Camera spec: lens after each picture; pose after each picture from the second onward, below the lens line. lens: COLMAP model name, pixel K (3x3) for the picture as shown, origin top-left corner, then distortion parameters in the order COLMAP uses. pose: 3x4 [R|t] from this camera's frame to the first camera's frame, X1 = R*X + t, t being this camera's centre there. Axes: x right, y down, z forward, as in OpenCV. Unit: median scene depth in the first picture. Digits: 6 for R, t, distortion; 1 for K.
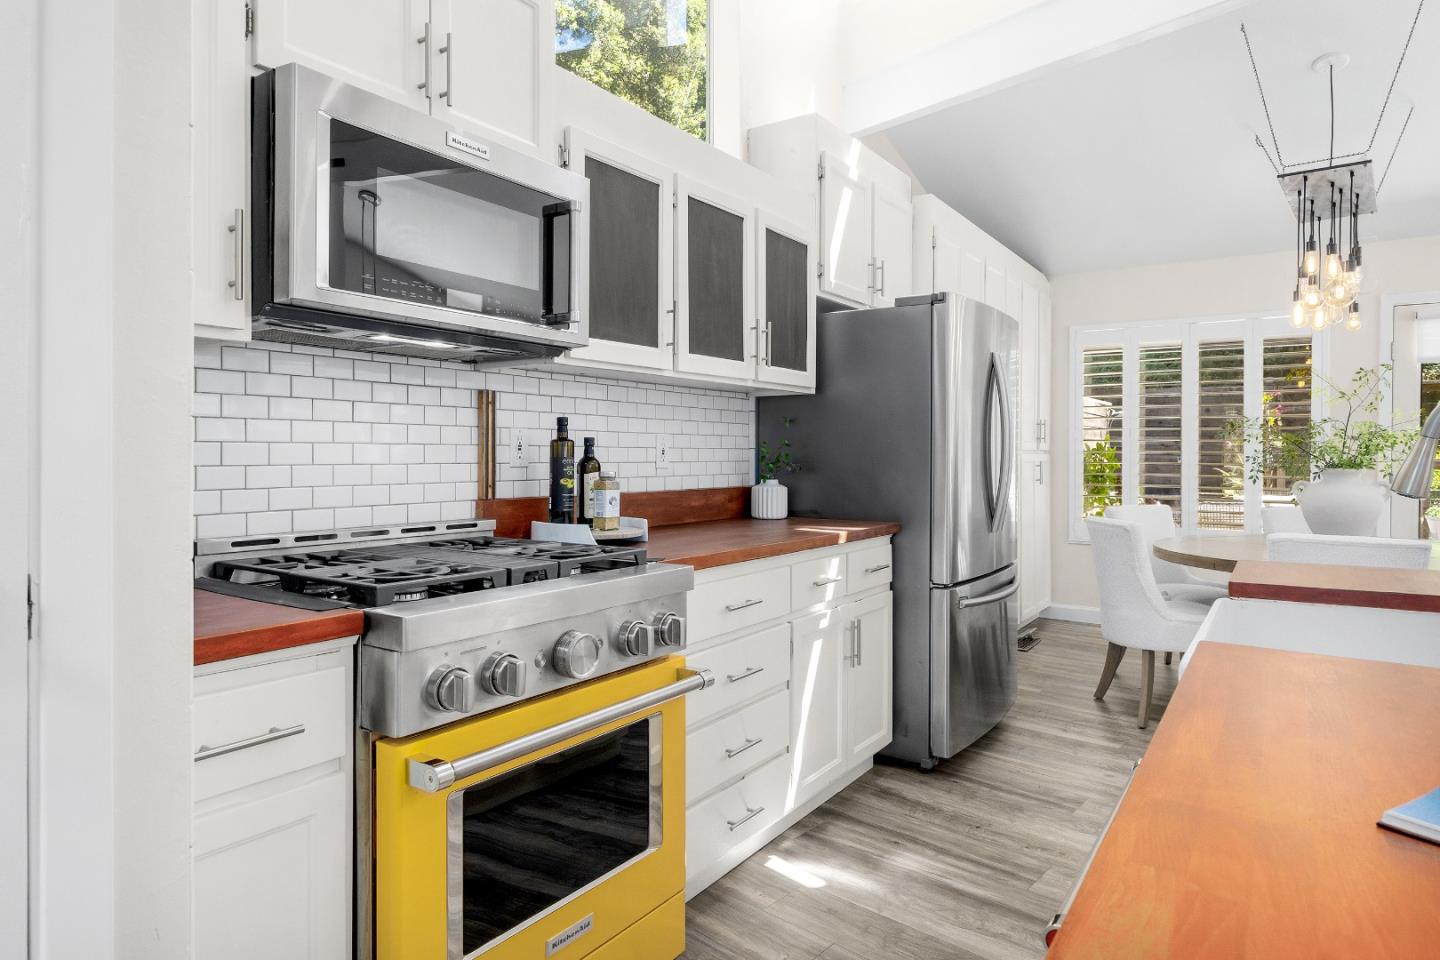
lens RADIAL K [[804.3, 0, 753.2], [0, 804.3, 458.7], [0, 0, 1]] dist [-0.002819, -0.036010]
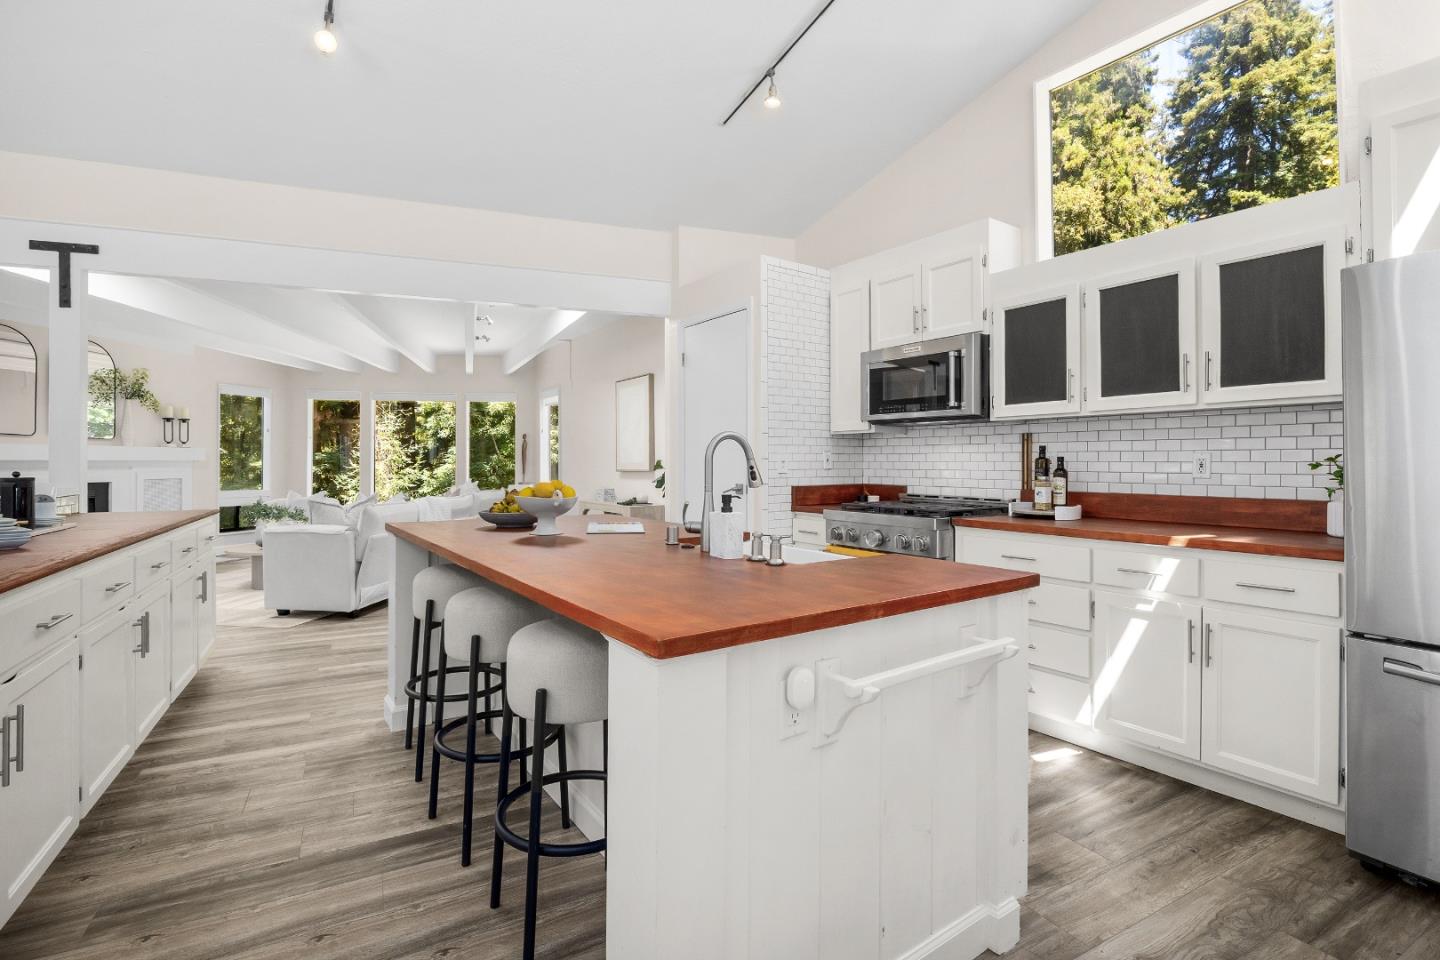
lens RADIAL K [[645.7, 0, 724.6], [0, 645.7, 467.8], [0, 0, 1]] dist [-0.017259, -0.000036]
pose [[-0.315121, 0.005266, -0.949037, 1.311262], [-0.006162, 0.999952, 0.007595, -0.009112], [0.949031, 0.008241, -0.315074, 0.769794]]
